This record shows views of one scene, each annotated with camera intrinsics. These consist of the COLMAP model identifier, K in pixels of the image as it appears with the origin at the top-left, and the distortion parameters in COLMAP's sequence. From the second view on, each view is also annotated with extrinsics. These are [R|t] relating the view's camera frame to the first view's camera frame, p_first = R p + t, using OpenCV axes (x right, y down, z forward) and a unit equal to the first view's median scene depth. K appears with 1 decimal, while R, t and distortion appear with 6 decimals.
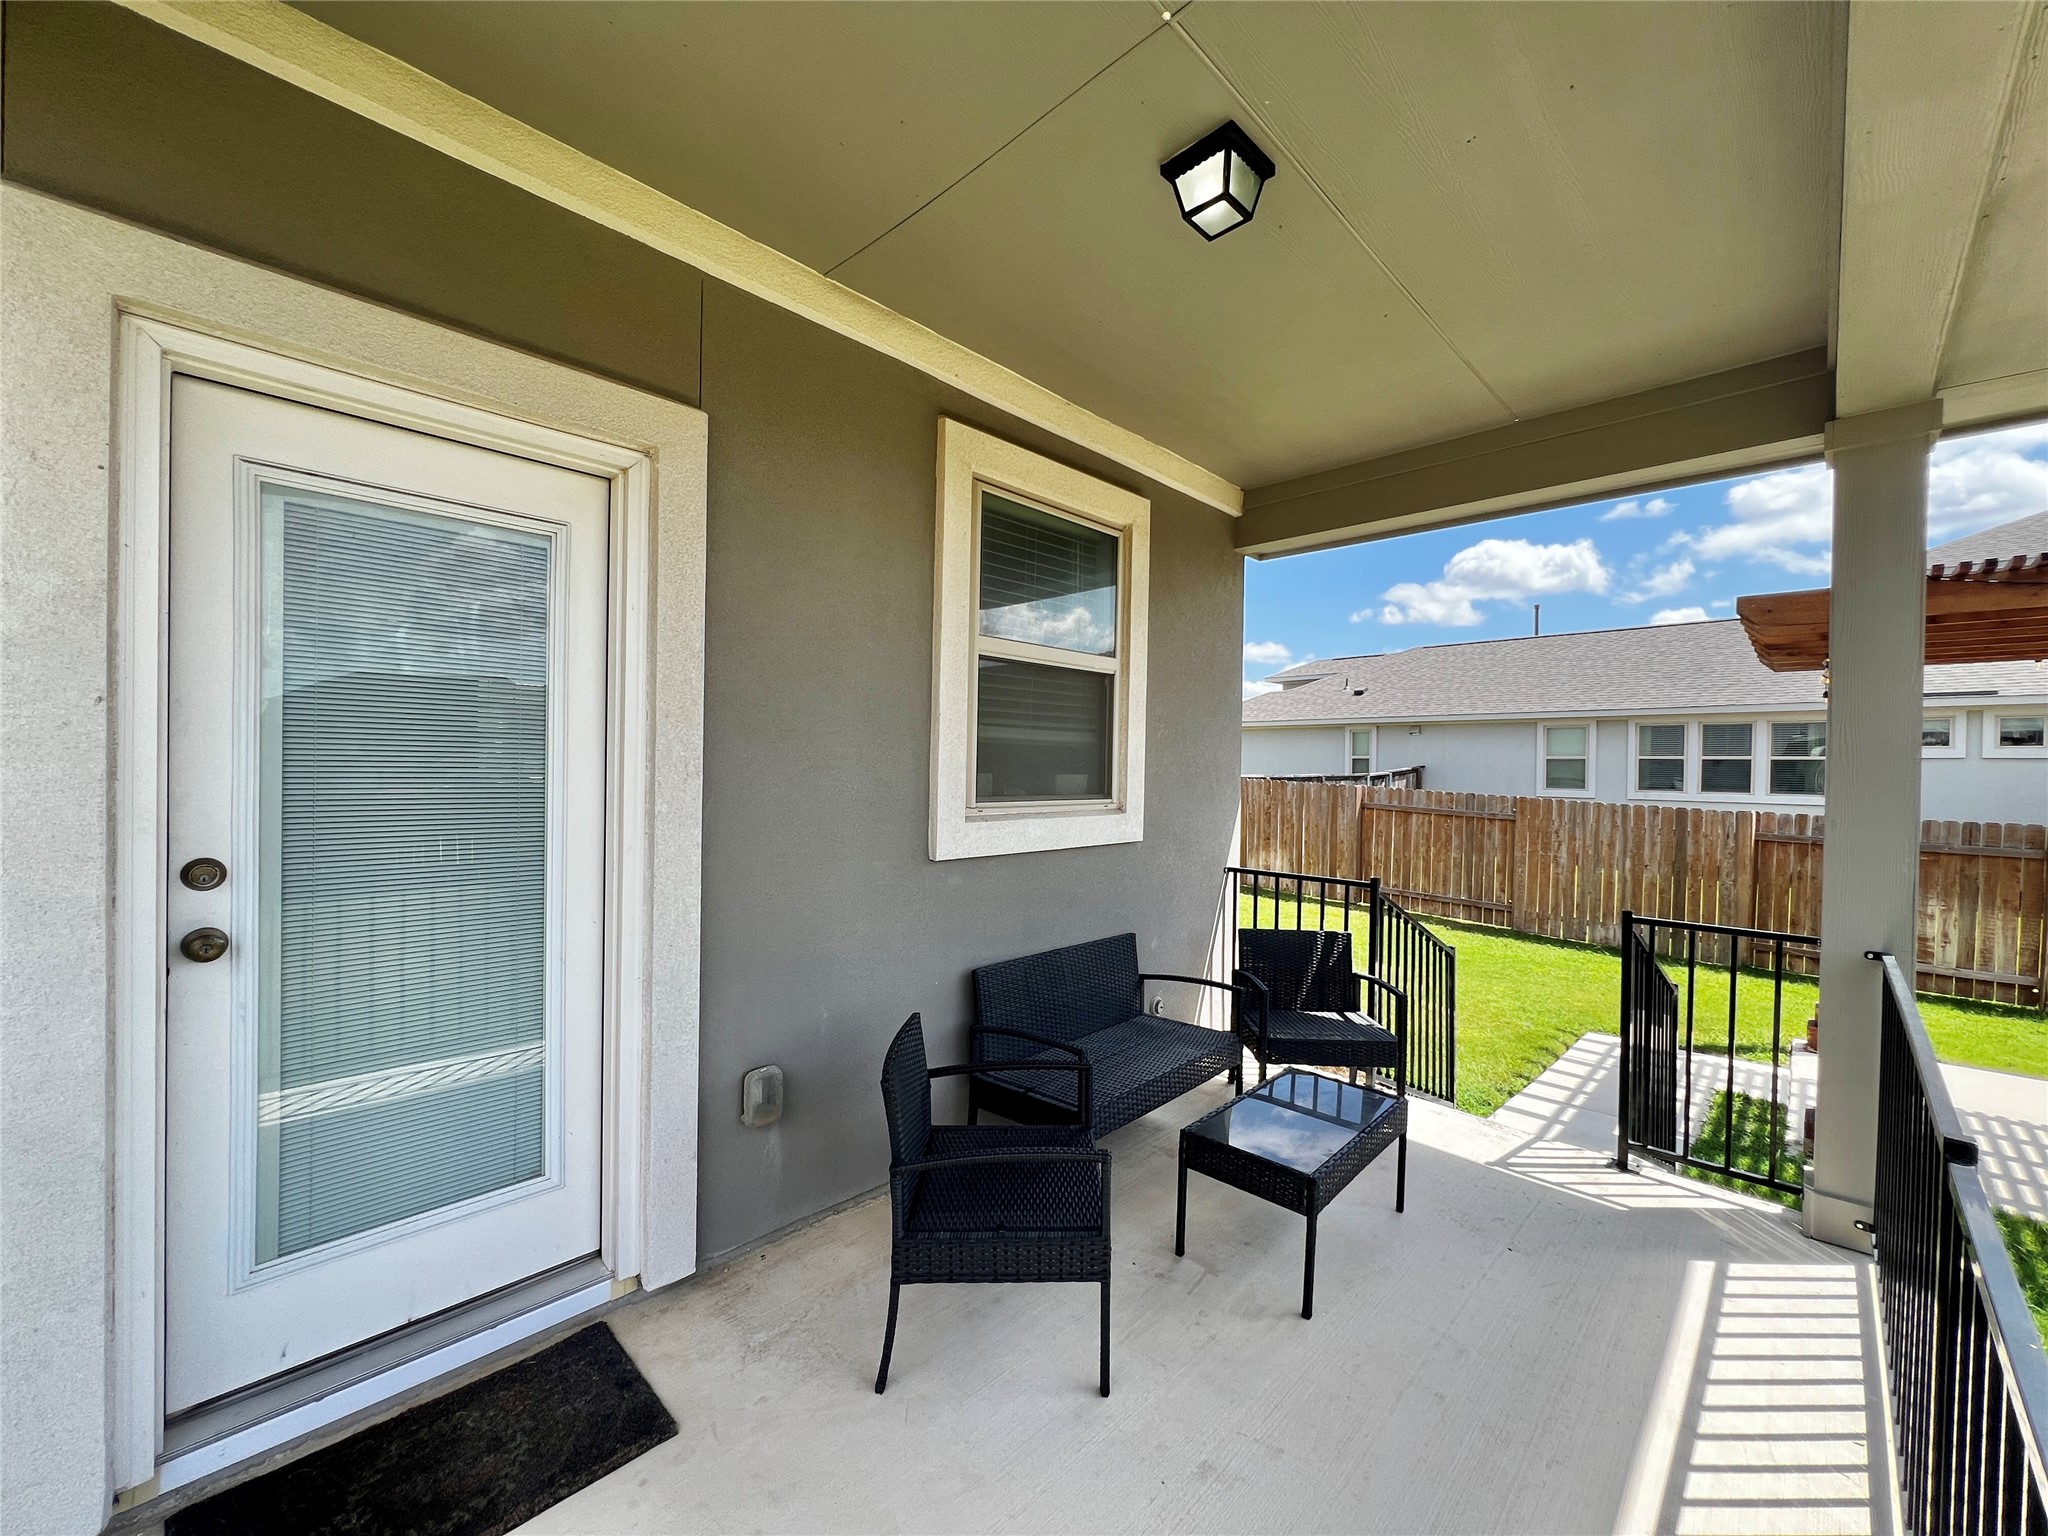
lens RADIAL K [[821.6, 0, 1028.7], [0, 821.6, 772.4], [0, 0, 1]] dist [-0.001757, -0.000077]
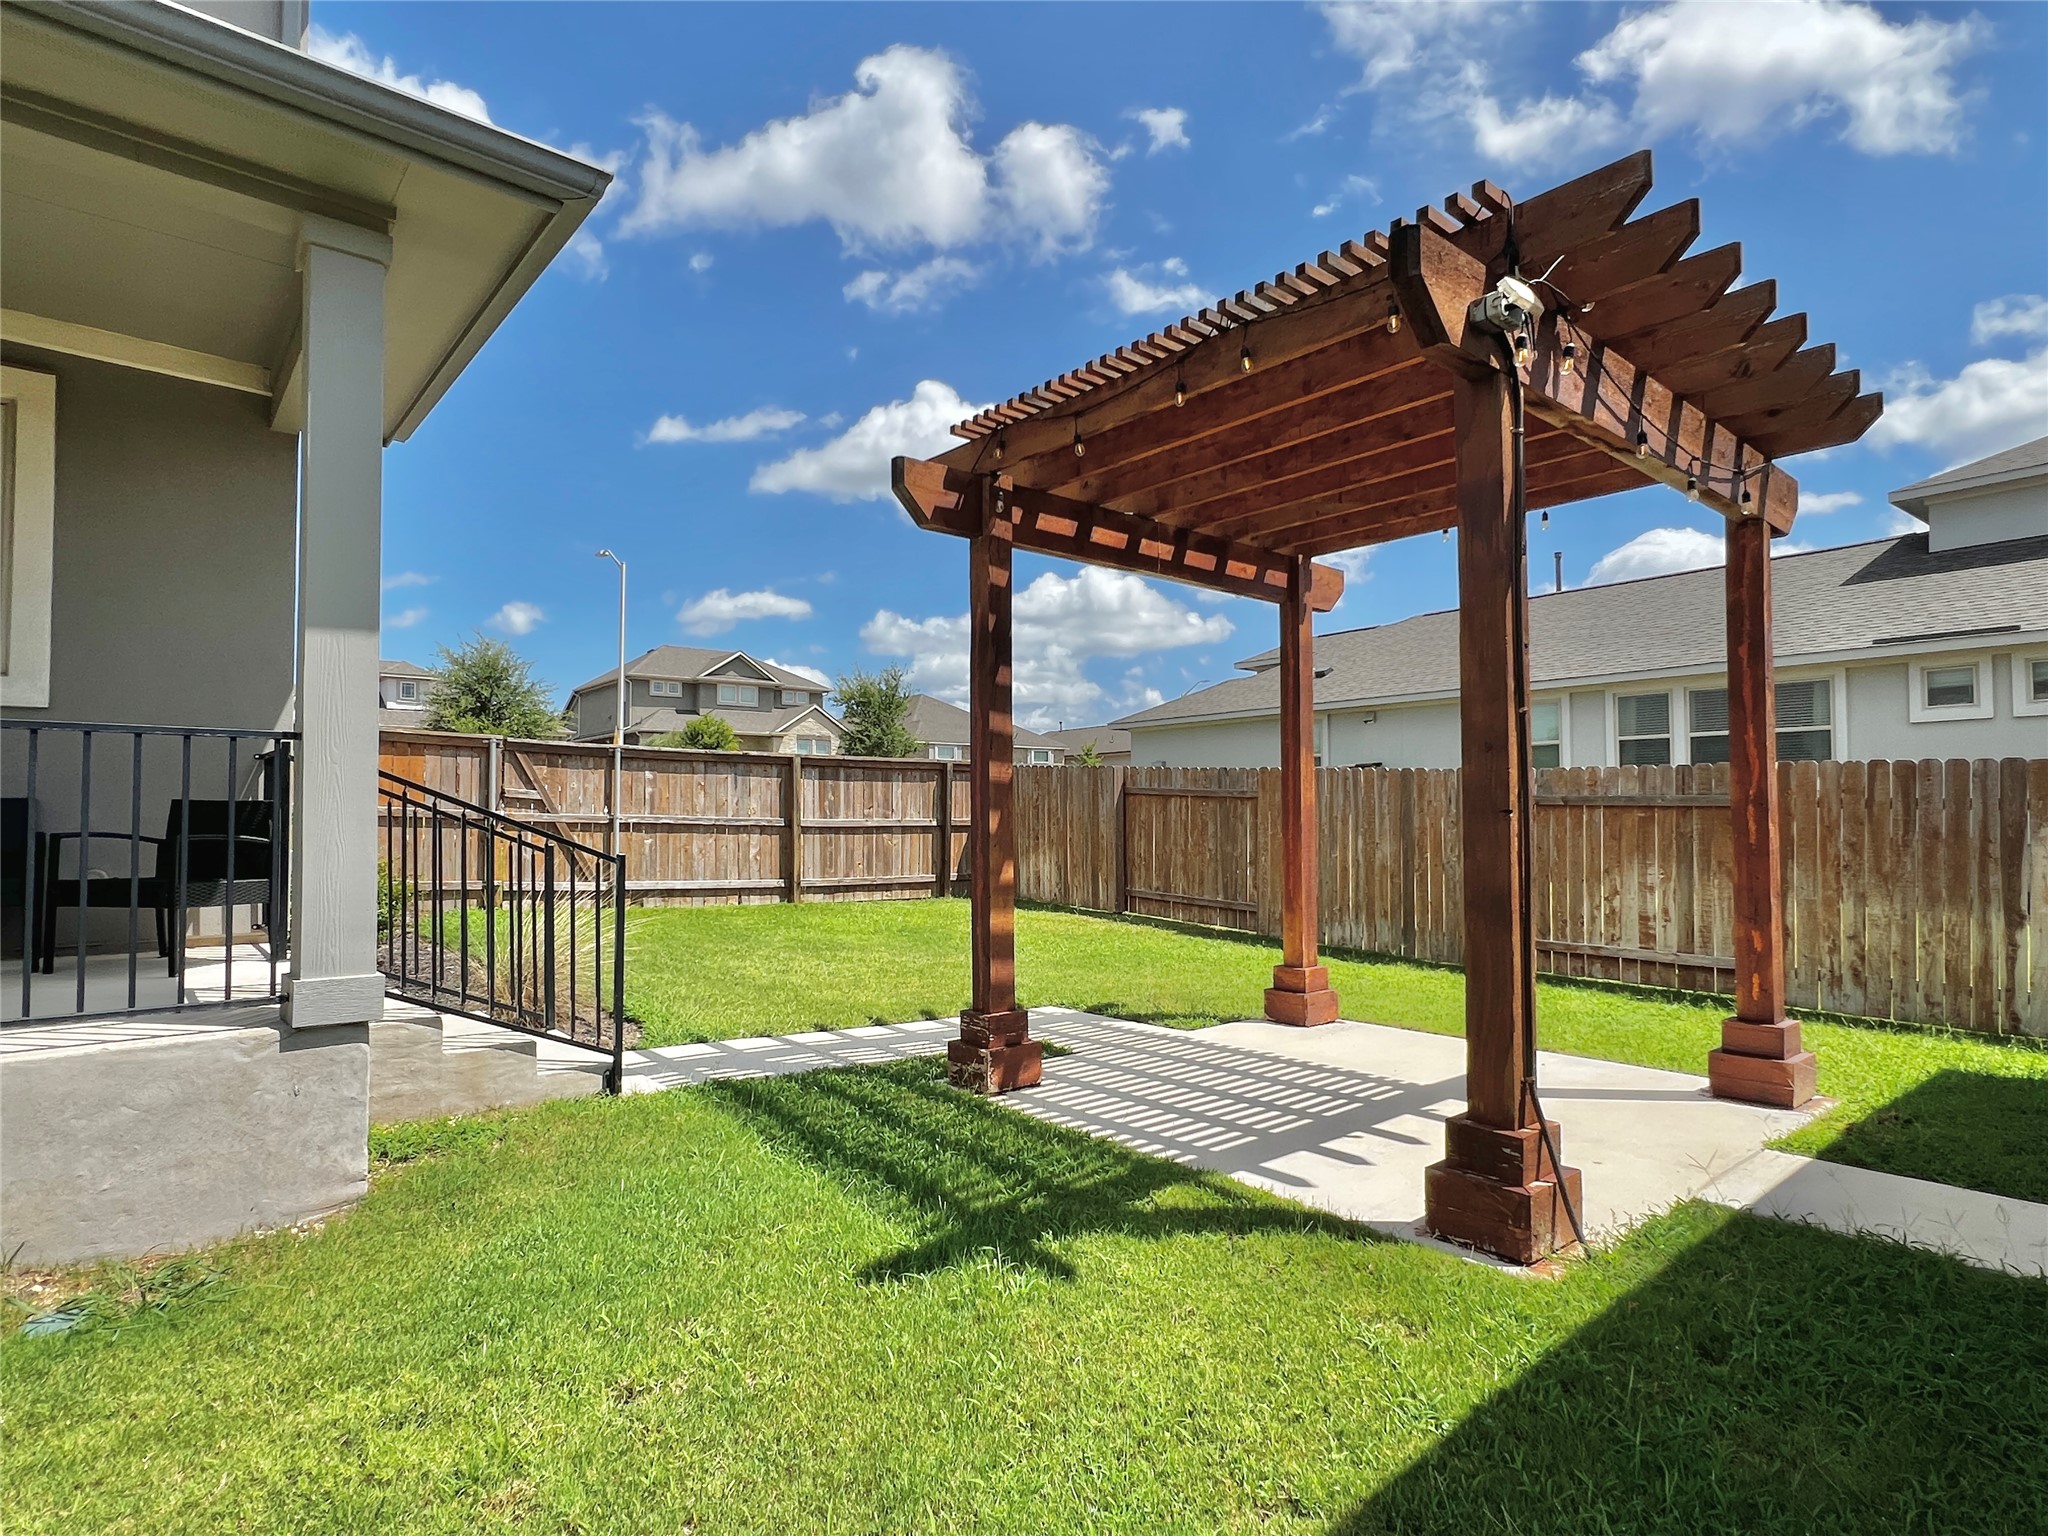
lens RADIAL K [[1074.1, 0, 1020.4], [0, 1074.1, 777.7], [0, 0, 1]] dist [-0.000789, -0.000478]
pose [[0.994390, -0.020096, -0.103850, 0.447642], [0.015788, 0.998987, -0.042140, 0.076008], [0.104592, 0.040264, 0.993700, -0.061975]]
